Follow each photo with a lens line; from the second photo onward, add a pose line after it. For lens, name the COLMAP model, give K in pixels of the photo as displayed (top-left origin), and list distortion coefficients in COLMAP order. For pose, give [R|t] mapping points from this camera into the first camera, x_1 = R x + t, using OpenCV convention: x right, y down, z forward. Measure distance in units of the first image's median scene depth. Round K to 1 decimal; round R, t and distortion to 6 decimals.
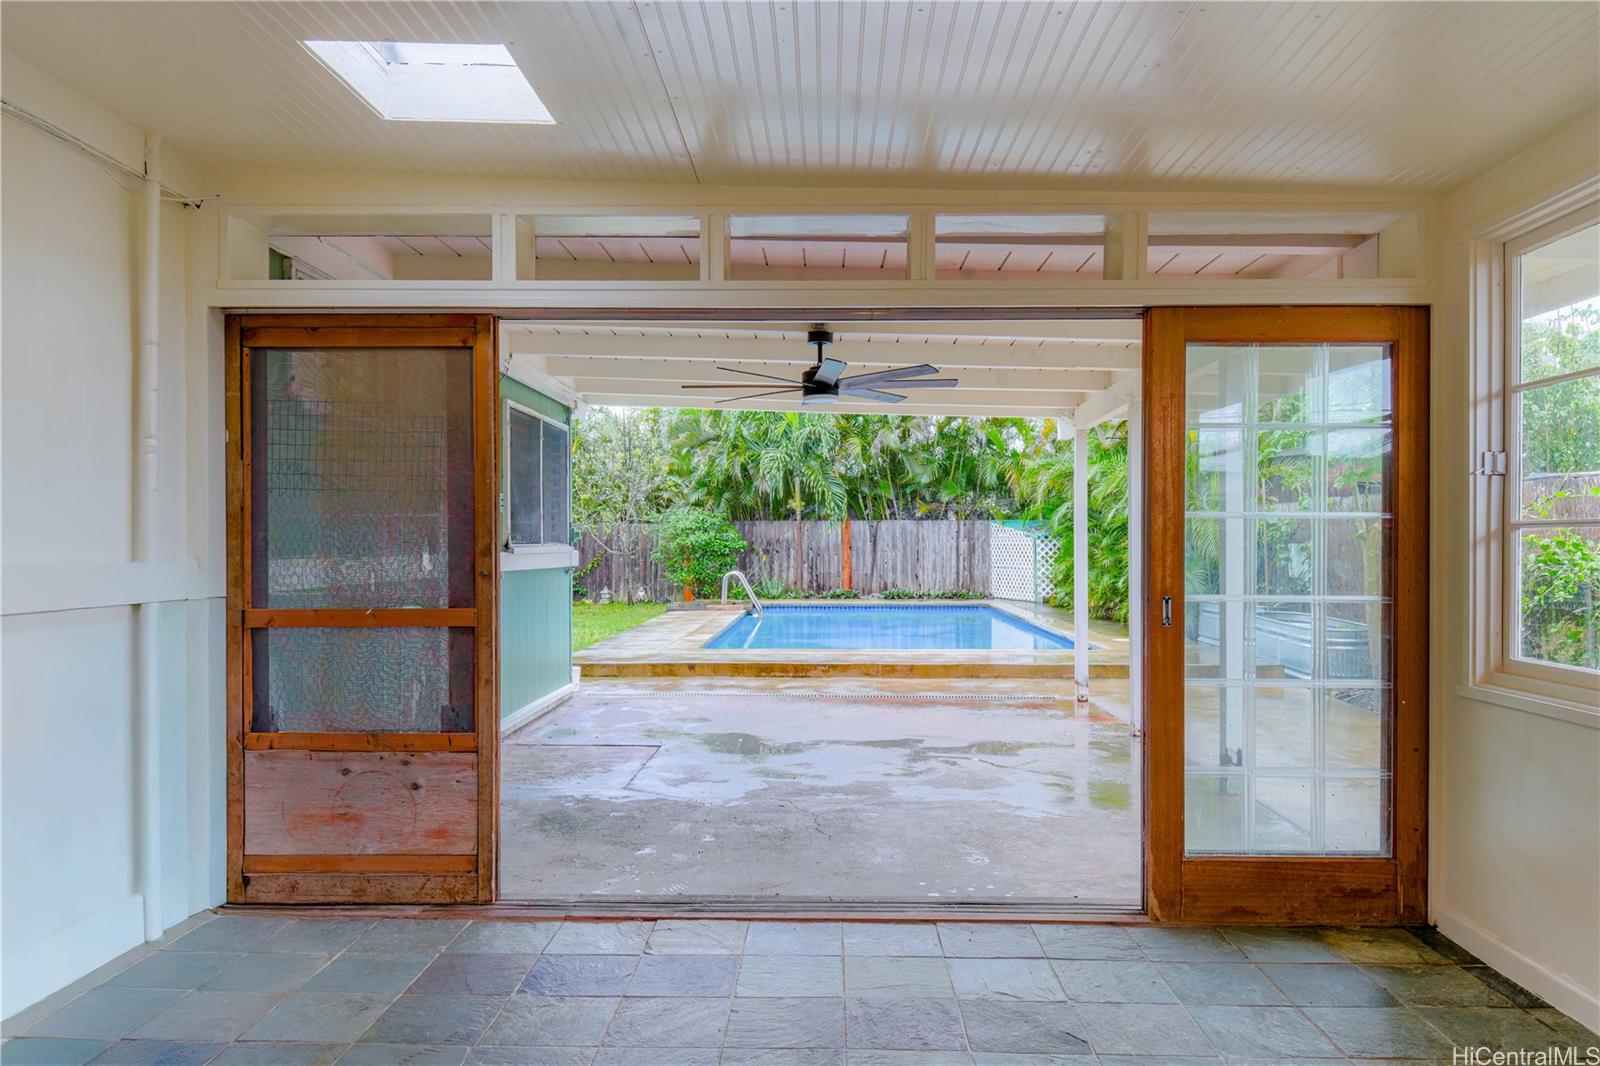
lens RADIAL K [[1099.9, 0, 803.9], [0, 1099.9, 531.7], [0, 0, 1]] dist [-0.012461, -0.005041]
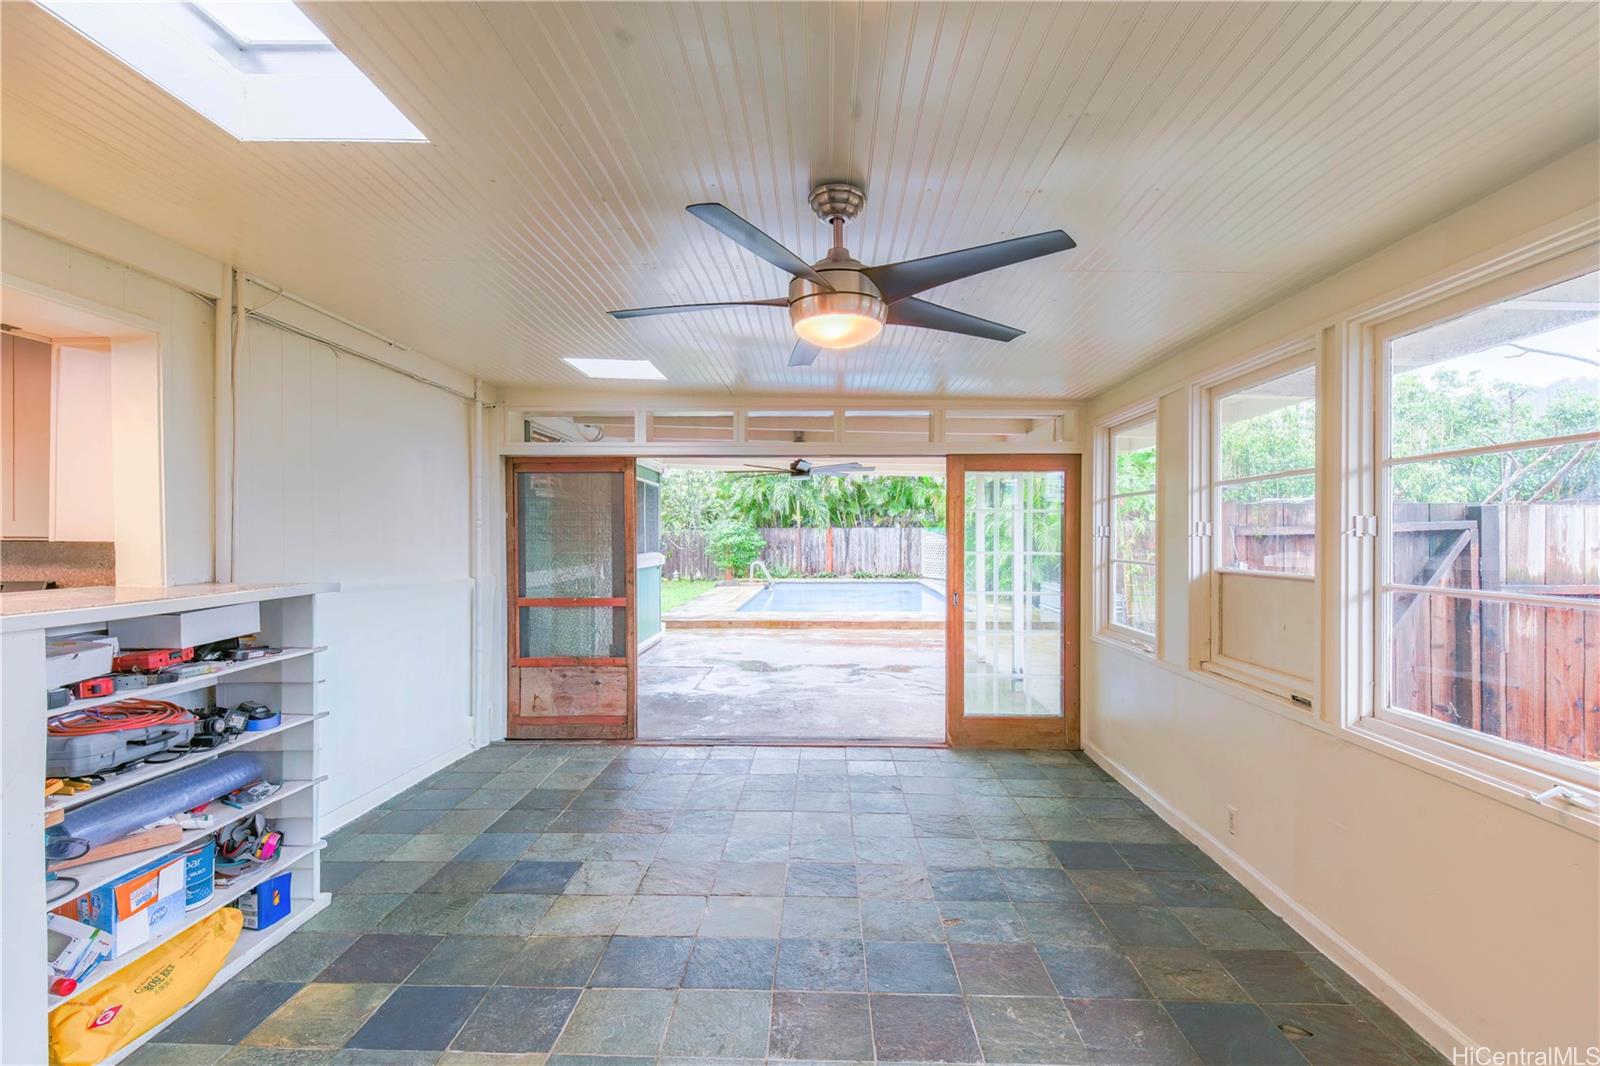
lens RADIAL K [[738.9, 0, 800.6], [0, 738.9, 536.9], [0, 0, 1]] dist [0.001762, 0.000062]
pose [[0.999969, -0.000809, -0.007853, 0.039198], [0.000889, 0.999948, 0.010121, -0.053737], [0.007844, -0.010128, 0.999918, -0.360104]]
